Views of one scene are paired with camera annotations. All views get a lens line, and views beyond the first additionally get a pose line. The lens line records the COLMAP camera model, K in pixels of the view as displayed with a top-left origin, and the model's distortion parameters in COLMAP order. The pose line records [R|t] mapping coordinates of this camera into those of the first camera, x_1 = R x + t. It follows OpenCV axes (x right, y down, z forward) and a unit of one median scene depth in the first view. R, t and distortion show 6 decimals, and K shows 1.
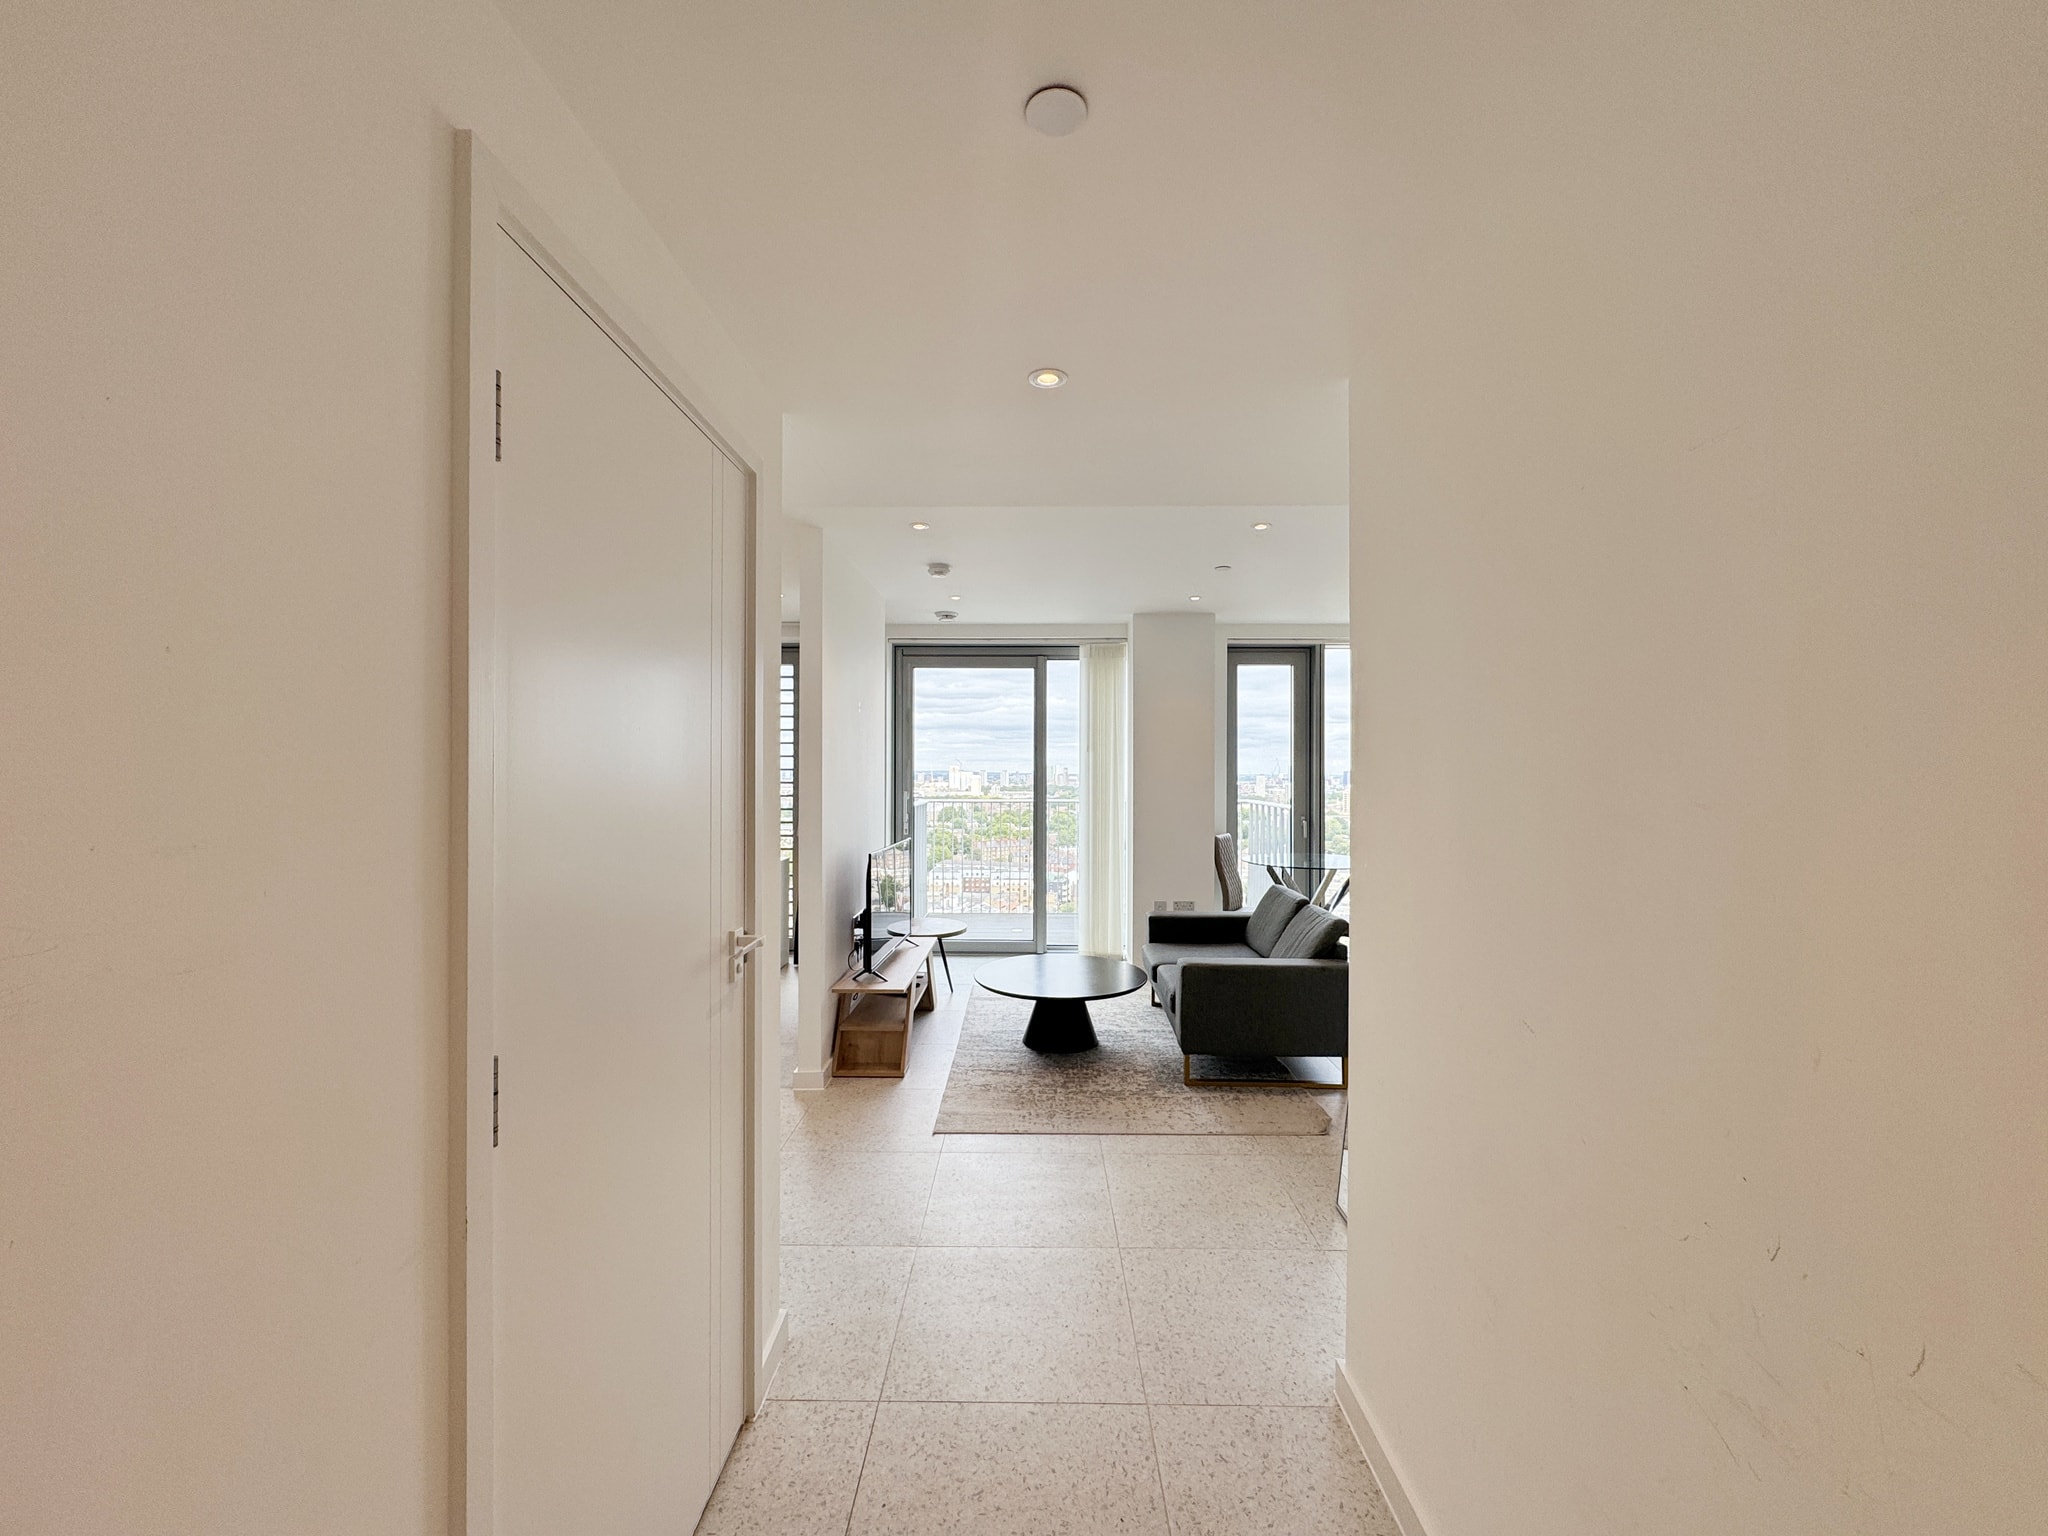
lens RADIAL K [[816.9, 0, 1013.9], [0, 816.9, 766.4], [0, 0, 1]] dist [-0.003756, 0.000819]
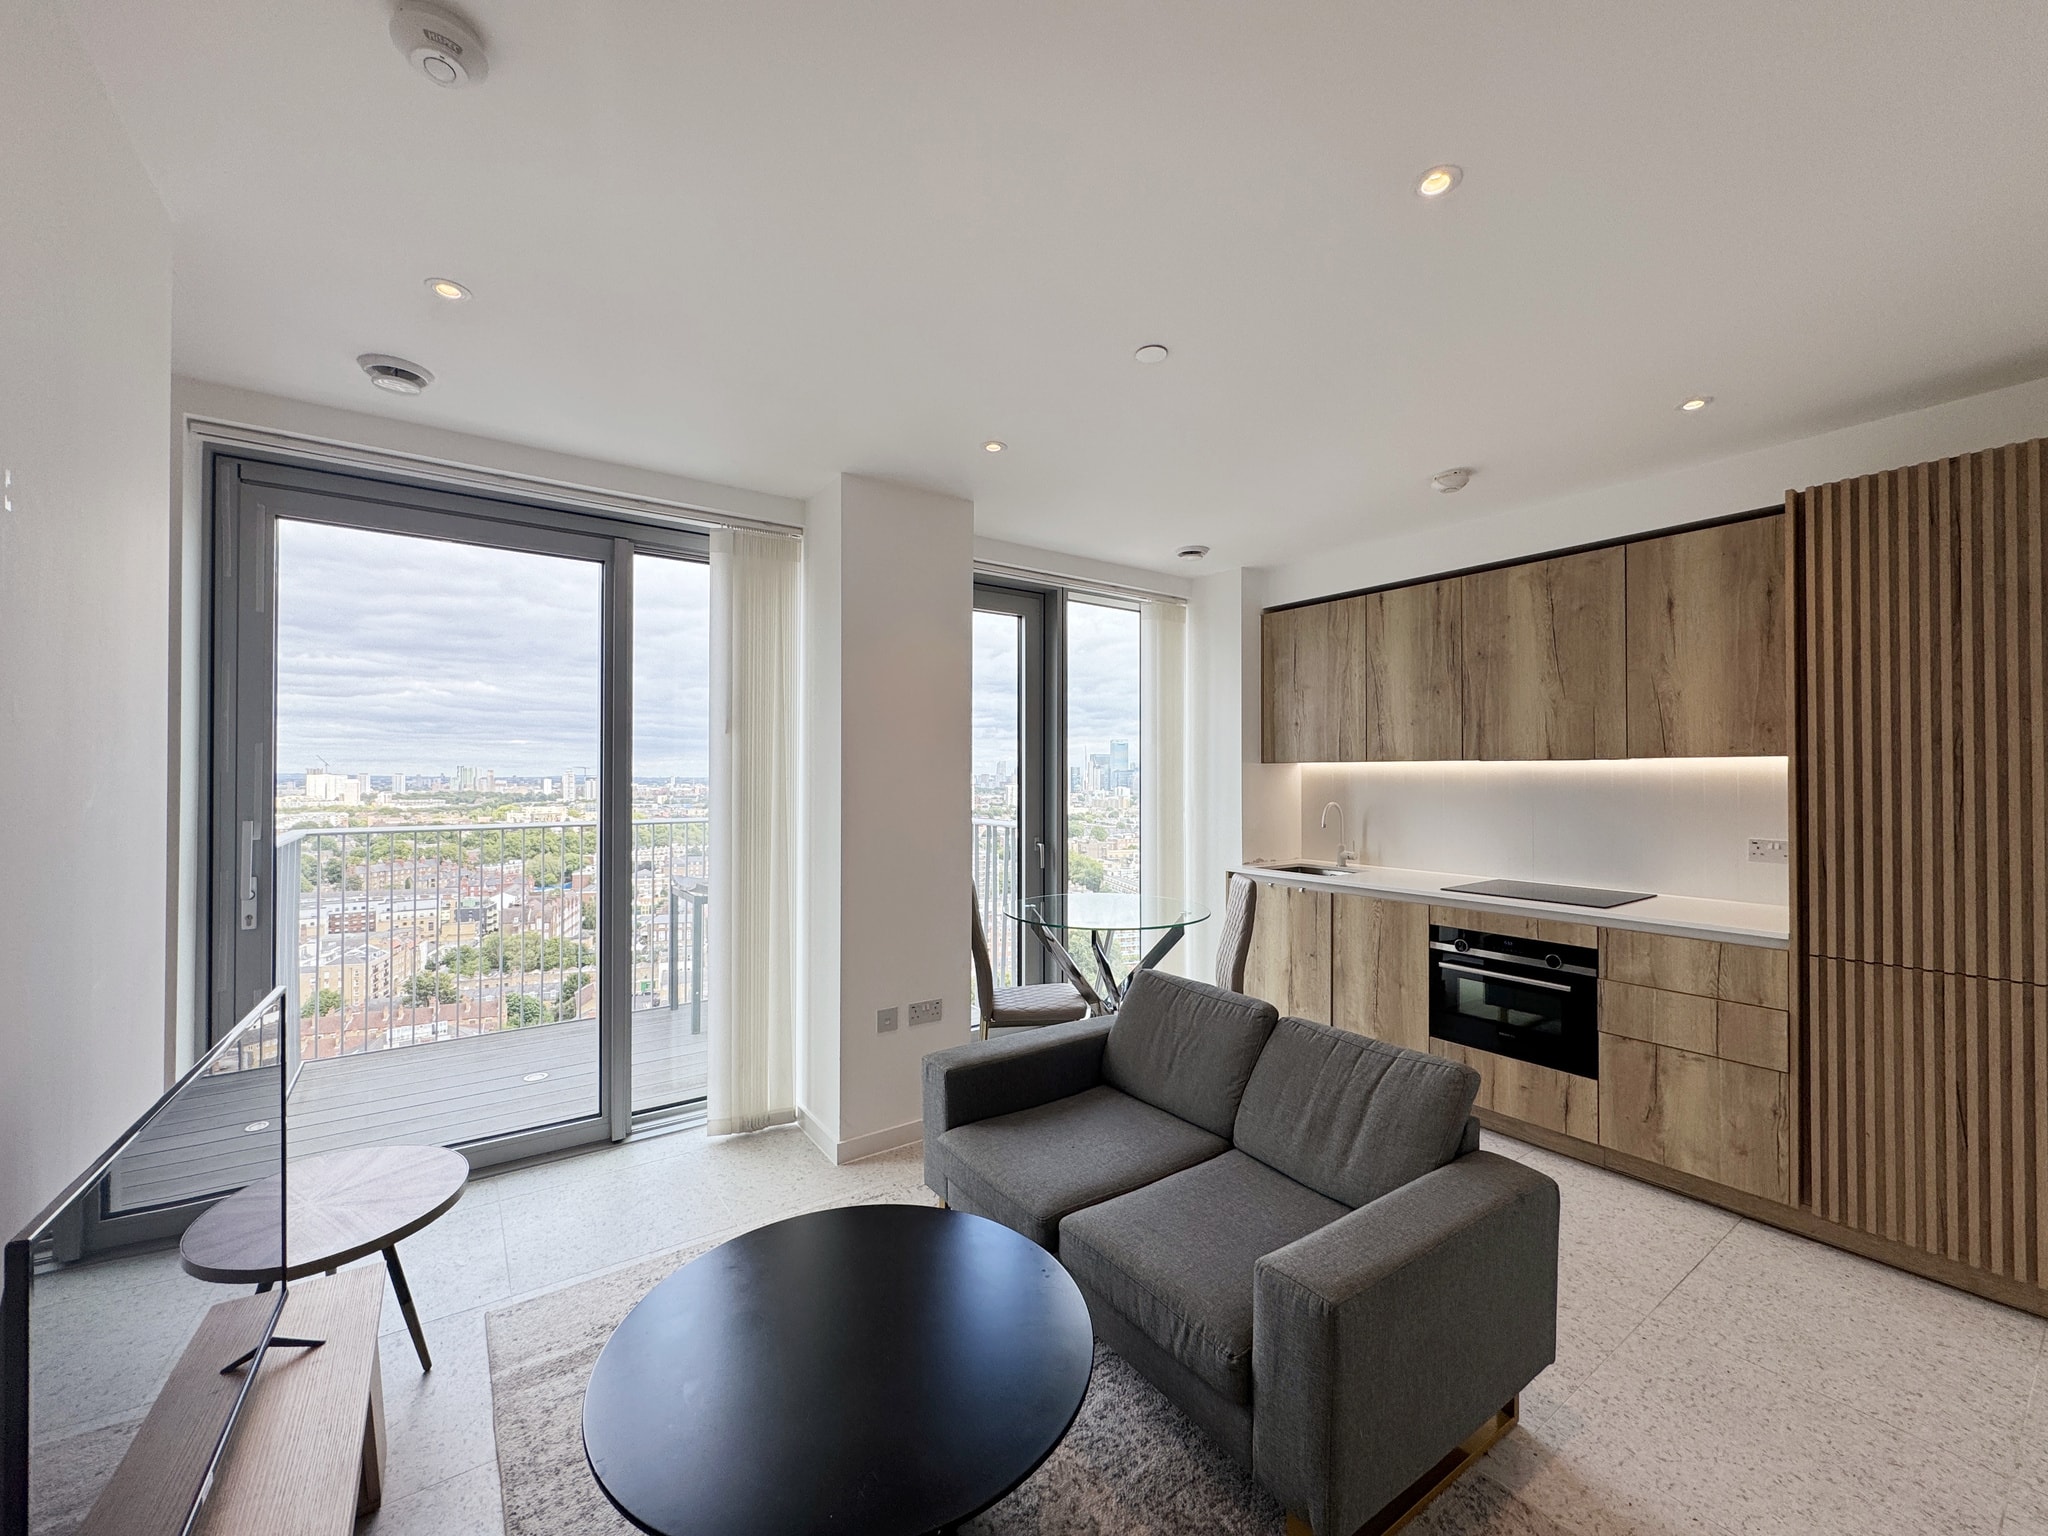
lens RADIAL K [[816.9, 0, 1016.1], [0, 816.9, 769.8], [0, 0, 1]] dist [-0.003756, 0.000819]
pose [[0.803303, 0.002649, 0.595565, -0.068899], [-0.002933, 0.999996, -0.000492, 0.004610], [-0.595564, -0.001351, 0.803307, 0.458752]]
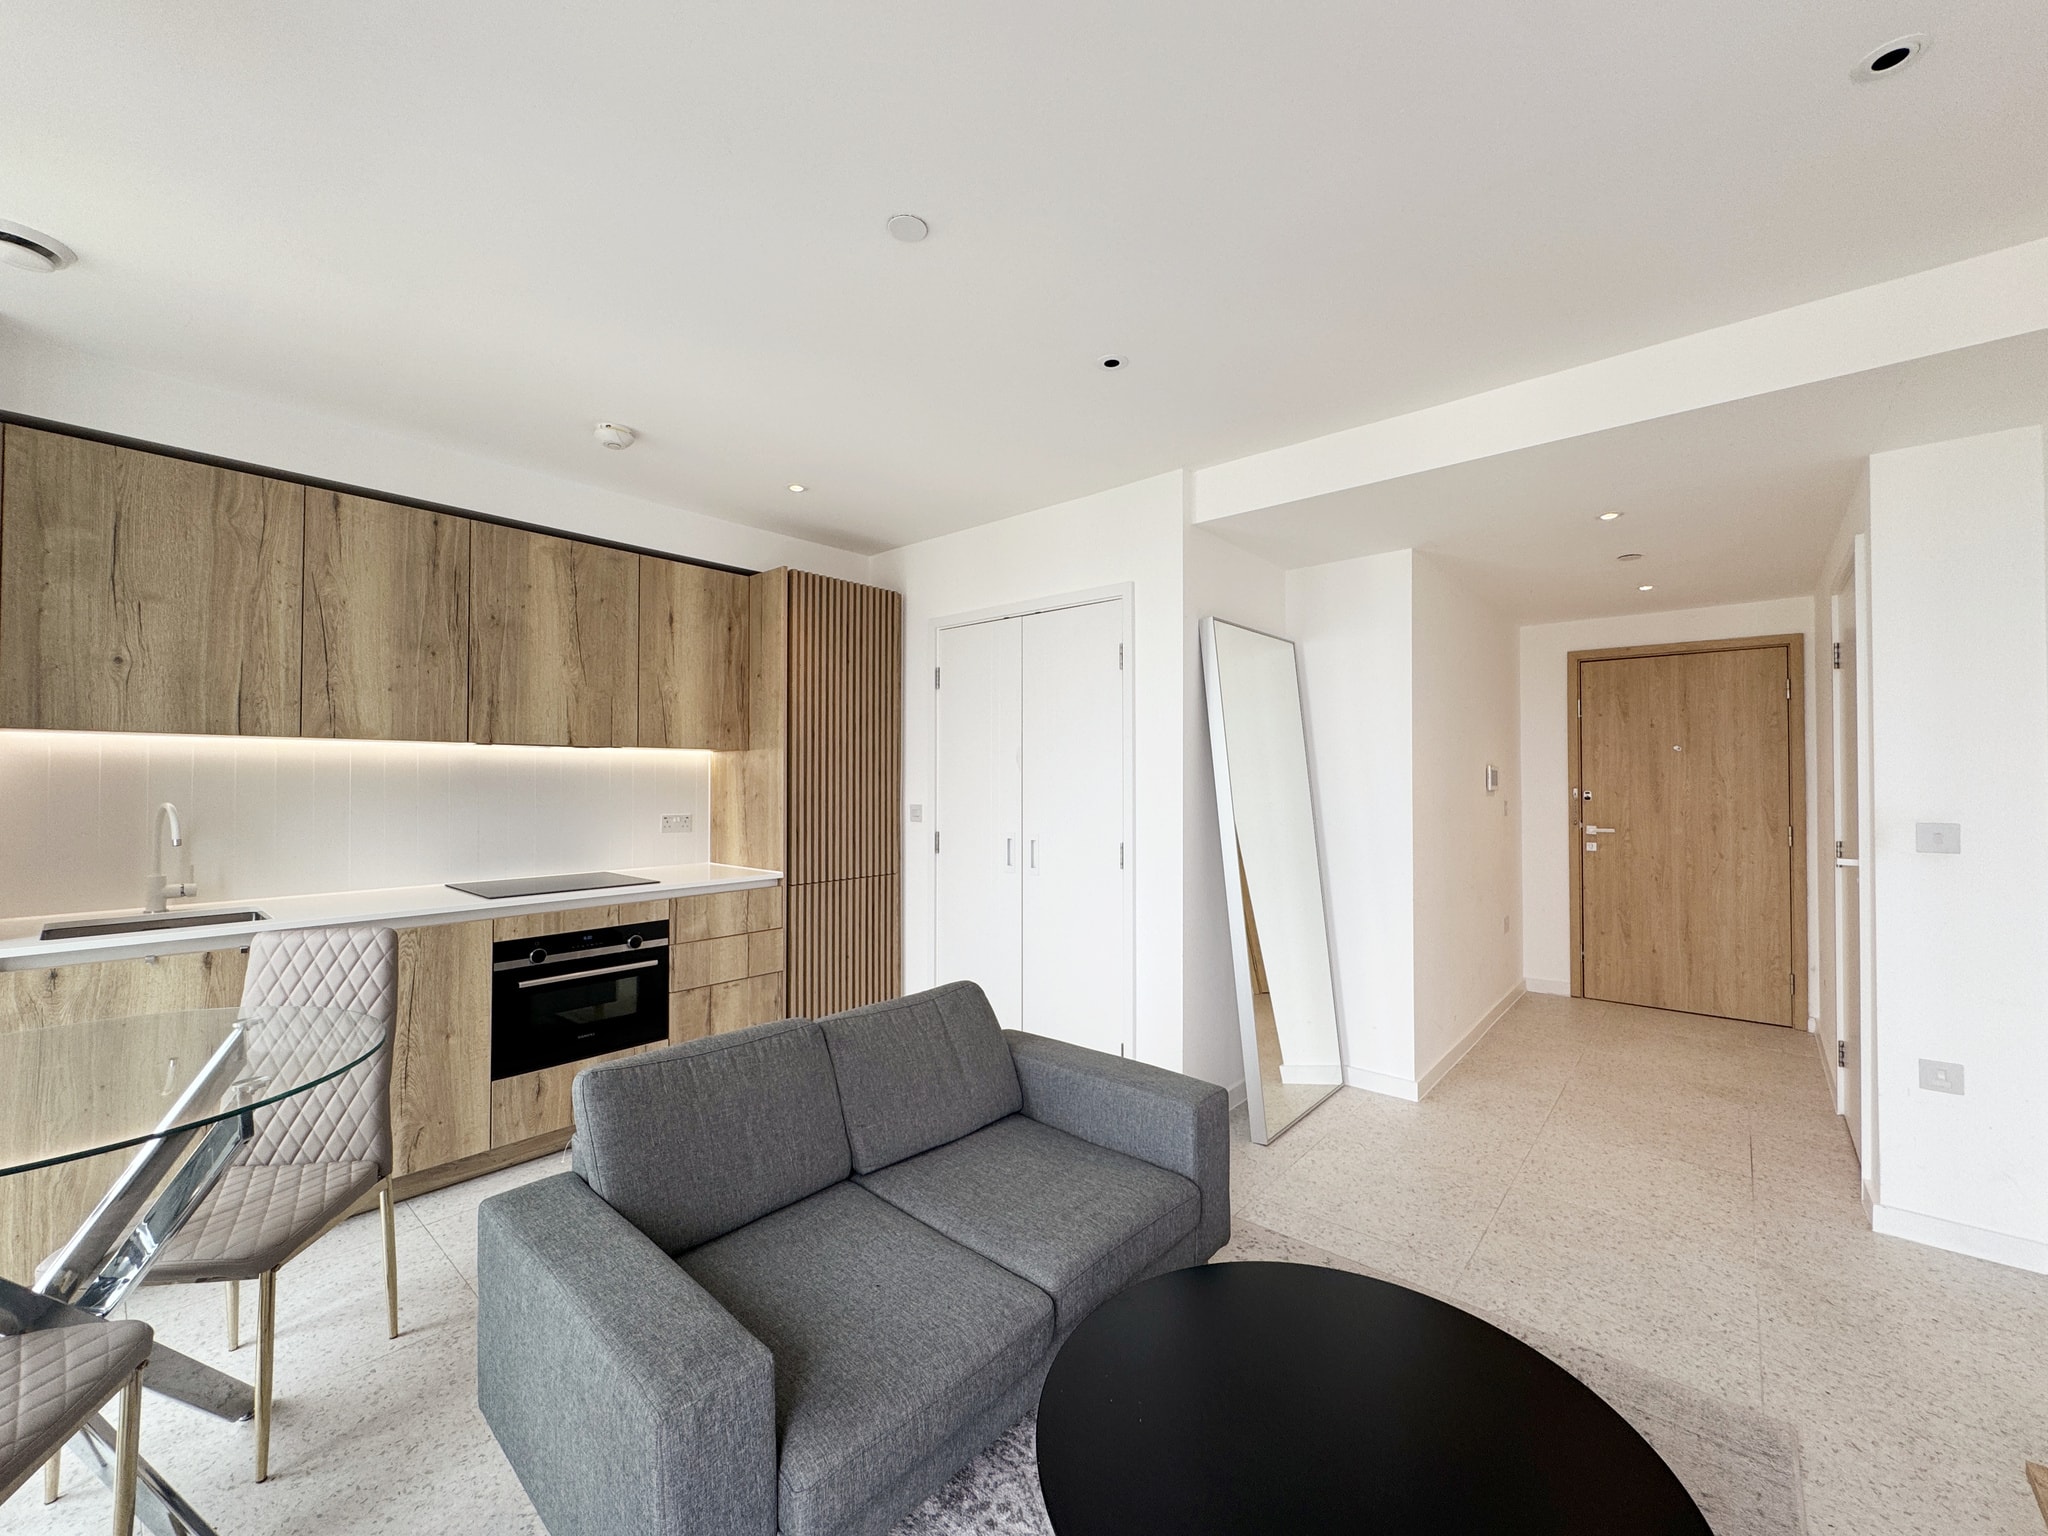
lens RADIAL K [[816.9, 0, 1019.3], [0, 816.9, 781.0], [0, 0, 1]] dist [-0.003756, 0.000819]
pose [[-0.770493, 0.005456, 0.637425, -0.021321], [0.000859, 0.999971, -0.007520, 0.023110], [-0.637448, -0.005247, -0.770476, 0.894931]]
